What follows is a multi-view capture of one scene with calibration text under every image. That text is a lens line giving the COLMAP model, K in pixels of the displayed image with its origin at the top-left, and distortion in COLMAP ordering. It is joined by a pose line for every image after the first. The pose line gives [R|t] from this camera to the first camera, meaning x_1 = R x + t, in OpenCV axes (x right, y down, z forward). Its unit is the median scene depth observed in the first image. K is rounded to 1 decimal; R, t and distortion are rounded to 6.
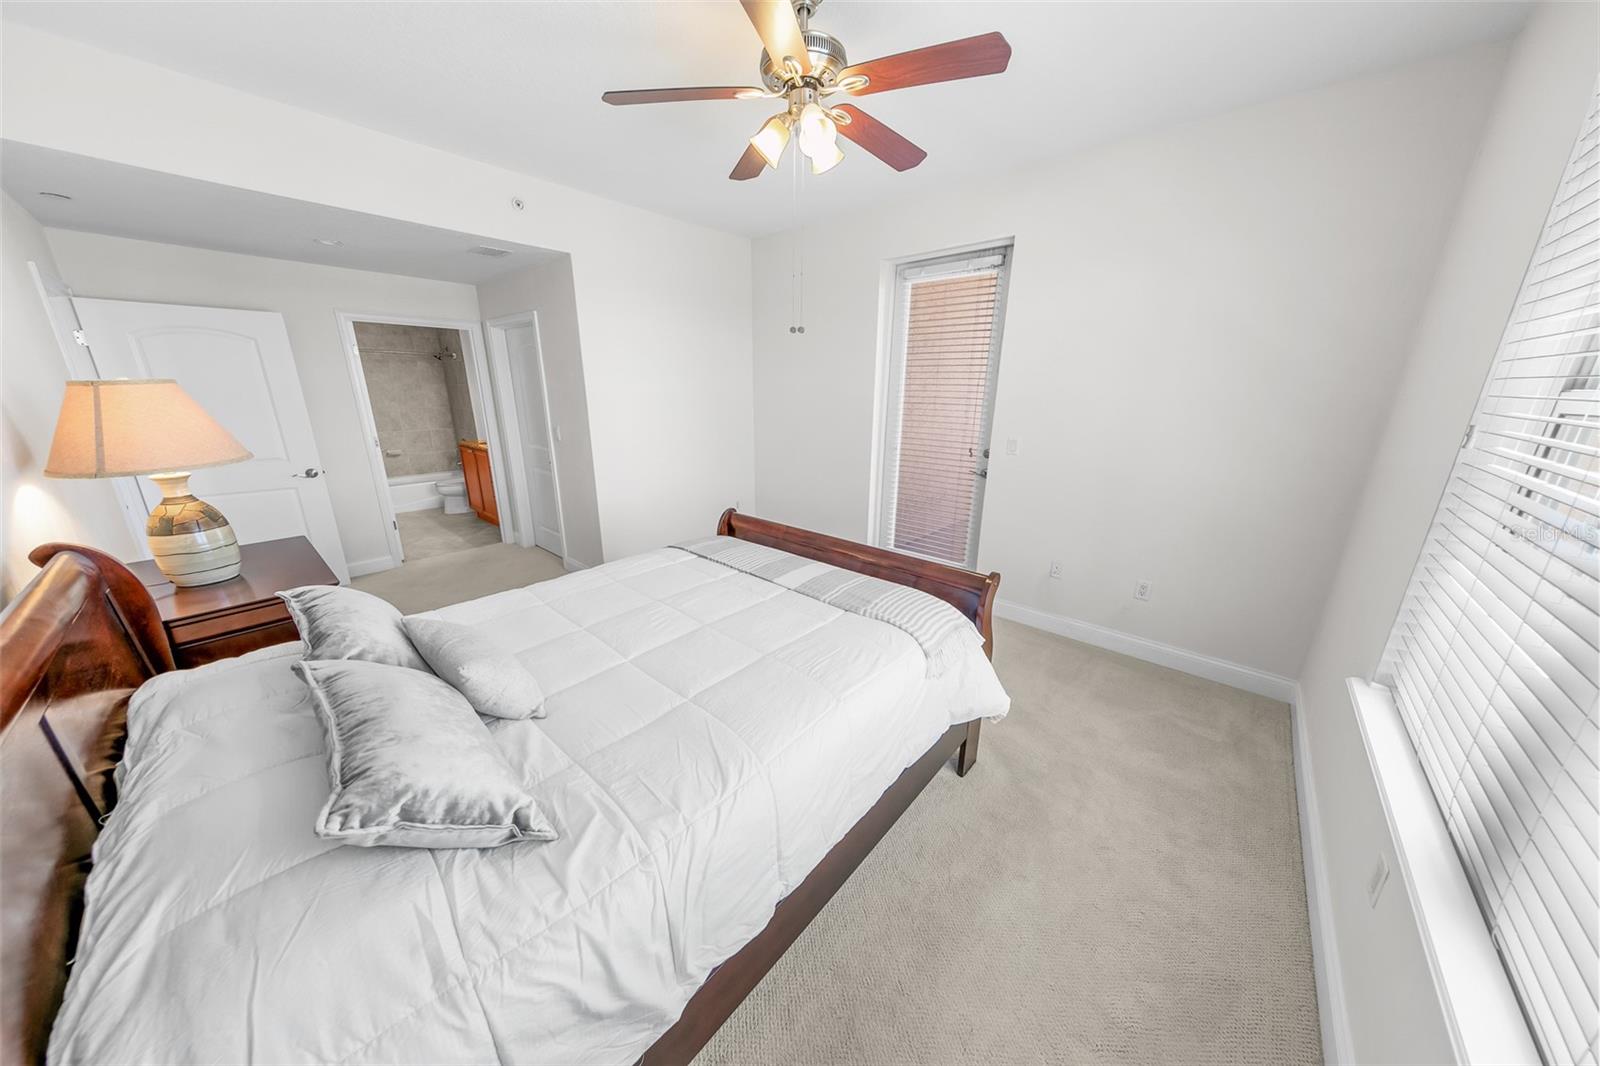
lens RADIAL K [[501.7, 0, 797.3], [0, 501.7, 529.6], [0, 0, 1]] dist [0.005036, -0.000168]
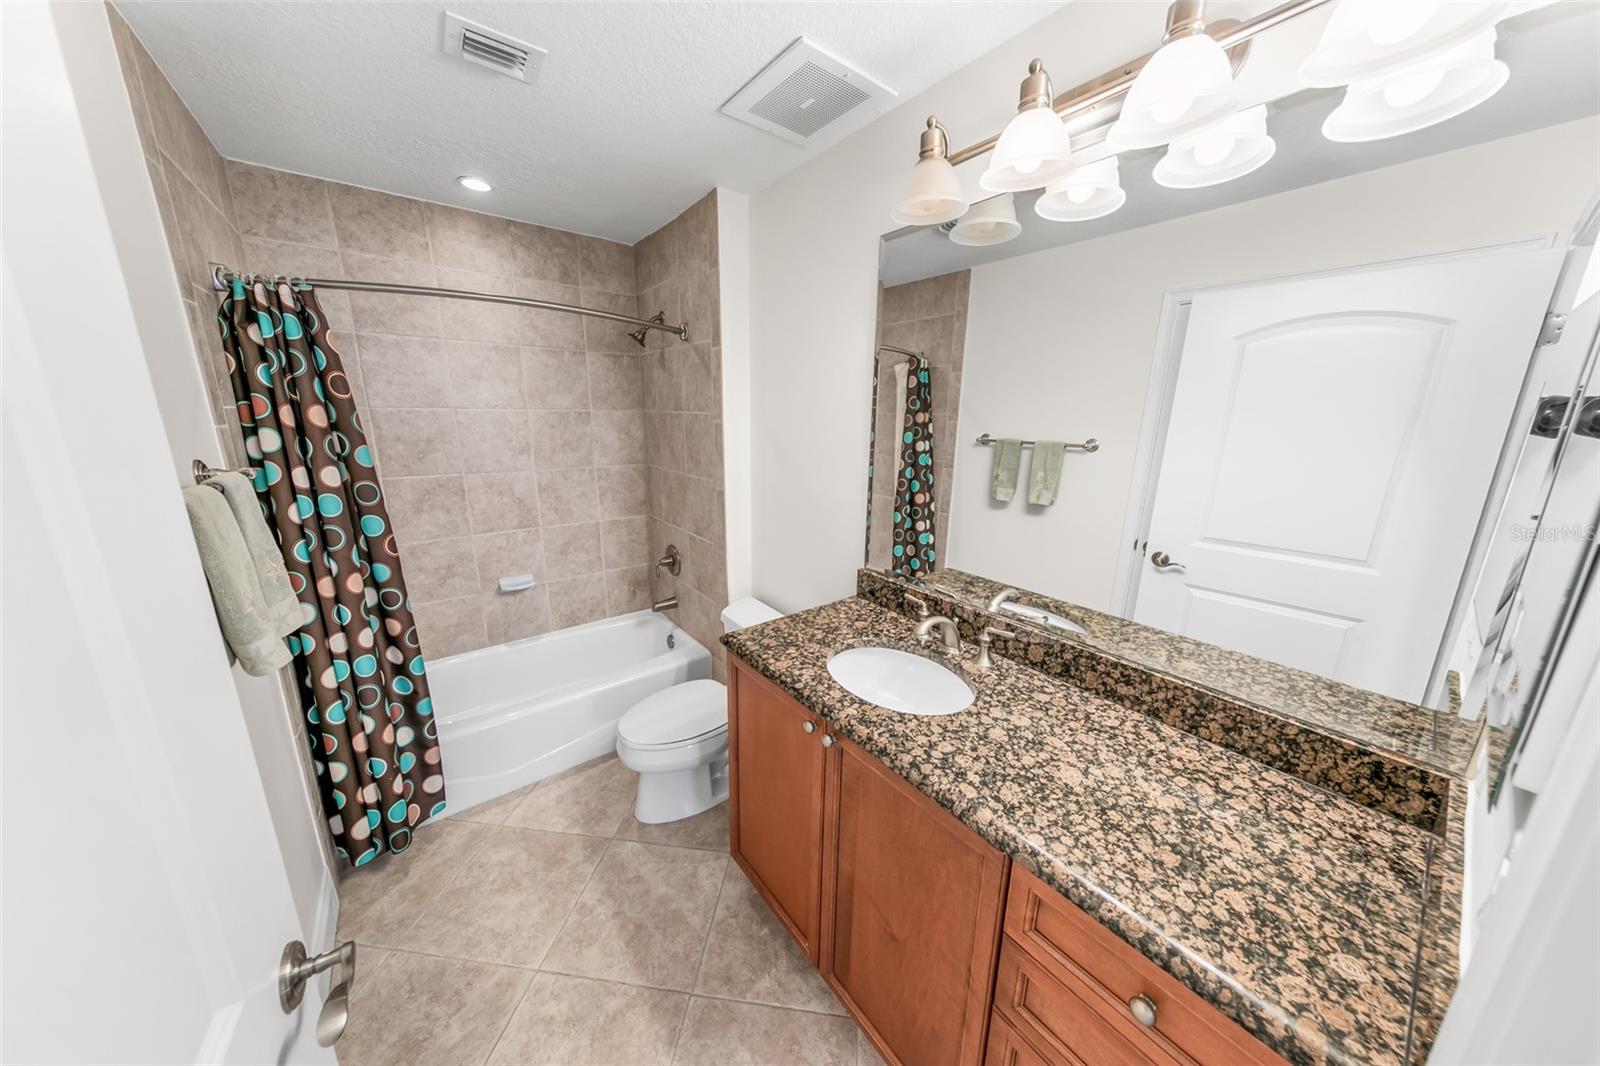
lens RADIAL K [[501.7, 0, 796.7], [0, 501.7, 531.3], [0, 0, 1]] dist [0.005036, -0.000168]
pose [[0.983466, 0.043504, -0.175791, -0.514007], [-0.052430, 0.997544, -0.046454, -0.183827], [0.173339, 0.054903, 0.983331, 0.644969]]
